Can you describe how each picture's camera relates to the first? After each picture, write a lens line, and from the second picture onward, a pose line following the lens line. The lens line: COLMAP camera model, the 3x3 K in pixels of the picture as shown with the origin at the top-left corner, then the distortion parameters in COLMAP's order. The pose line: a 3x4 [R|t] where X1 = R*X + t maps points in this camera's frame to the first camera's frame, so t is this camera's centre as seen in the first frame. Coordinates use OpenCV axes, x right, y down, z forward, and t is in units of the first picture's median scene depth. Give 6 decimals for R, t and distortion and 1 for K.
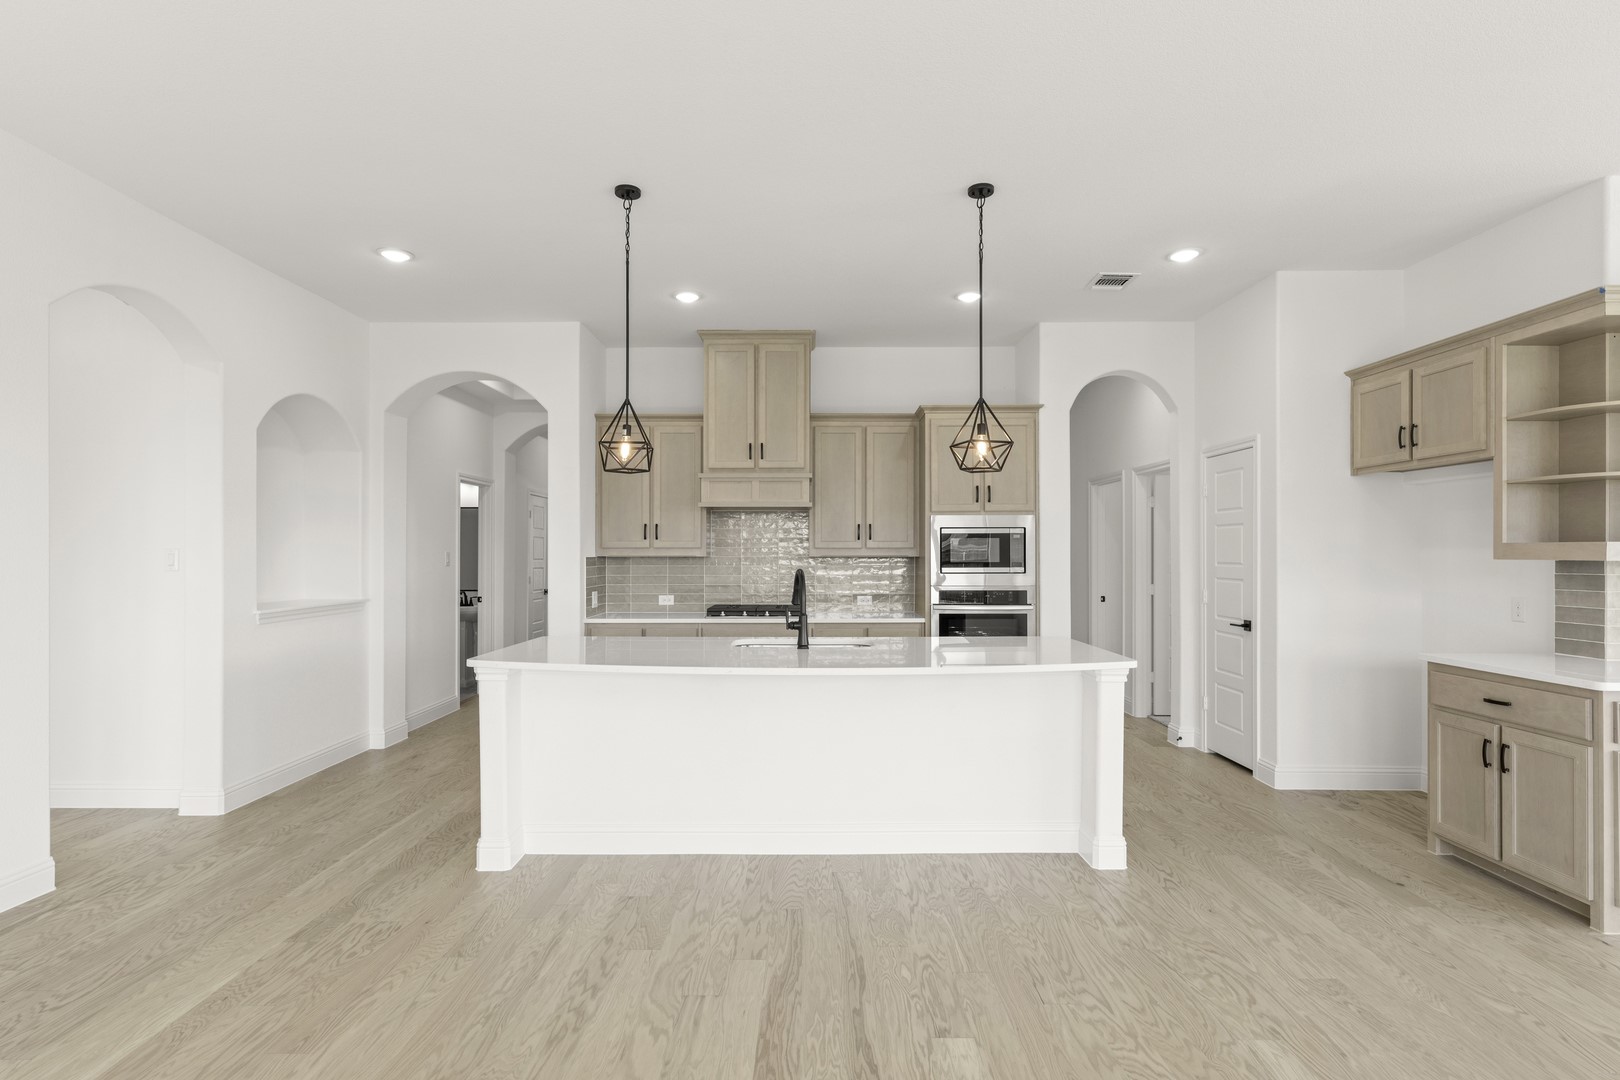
lens RADIAL K [[827.4, 0, 810.2], [0, 827.4, 541.8], [0, 0, 1]] dist [0.002051, 0.000307]
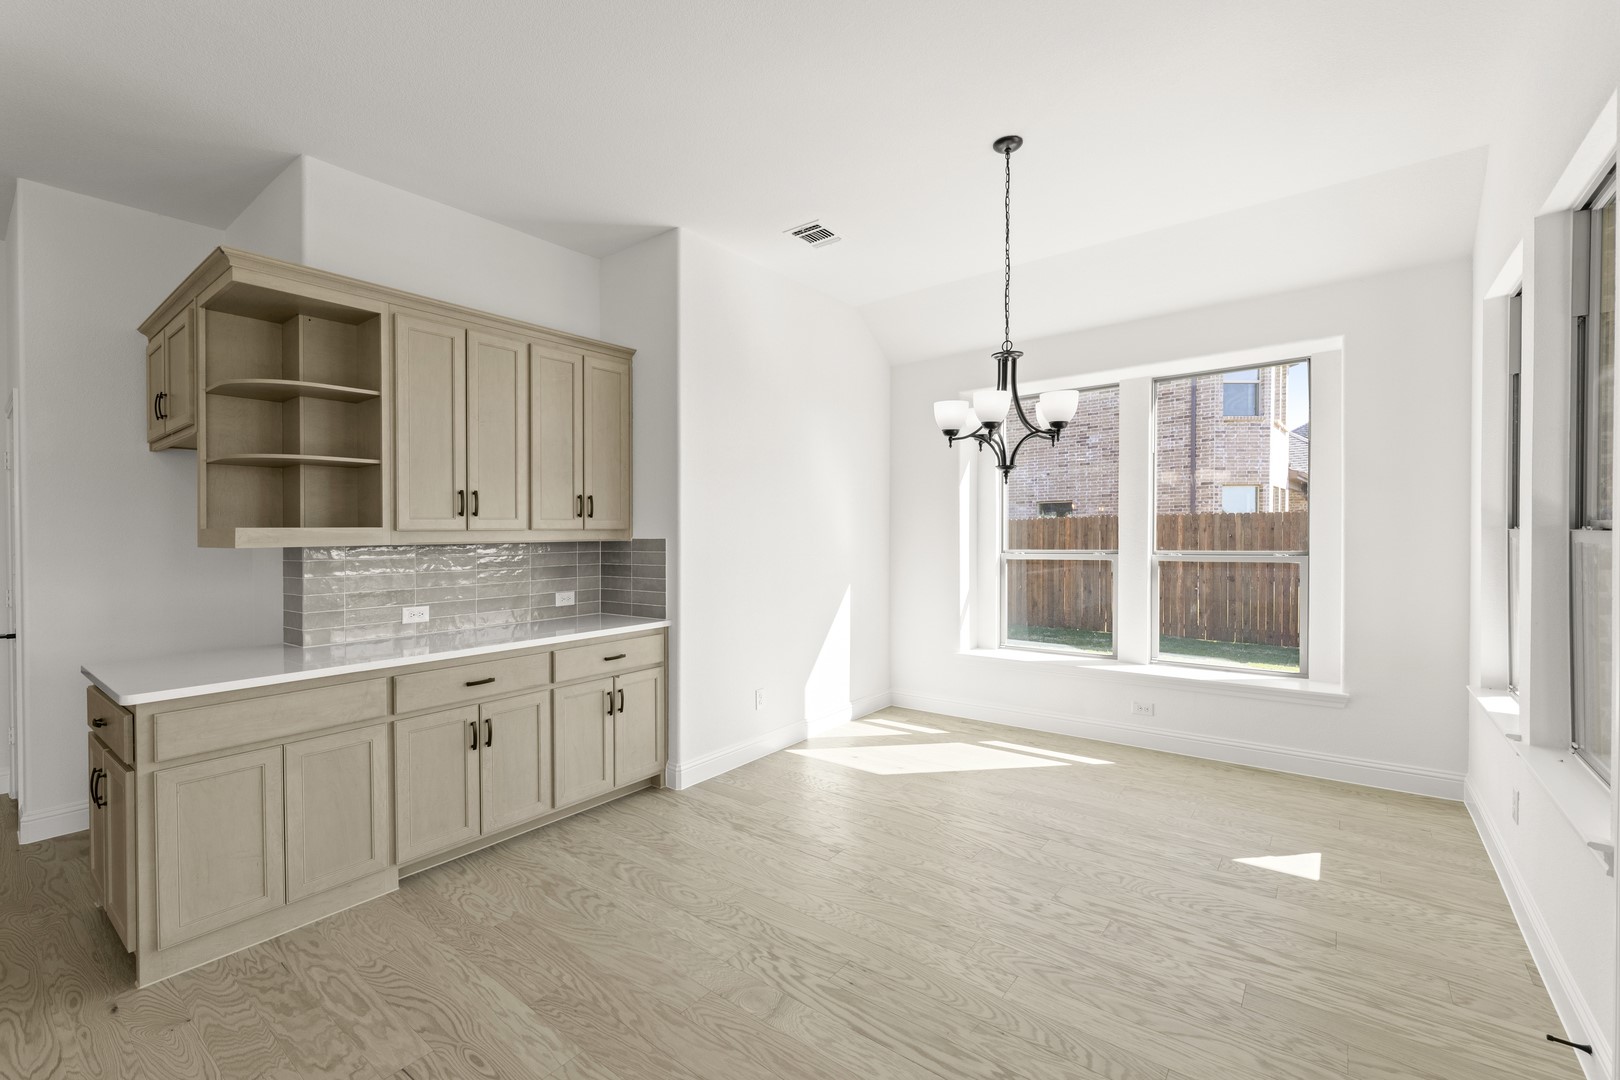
lens RADIAL K [[688.1, 0, 810.3], [0, 688.1, 533.6], [0, 0, 1]] dist [-0.000707, -0.000098]
pose [[0.613612, -0.009193, 0.789554, 0.684687], [0.001113, 0.999941, 0.010777, -0.001212], [-0.789607, -0.005734, 0.613586, 0.022284]]
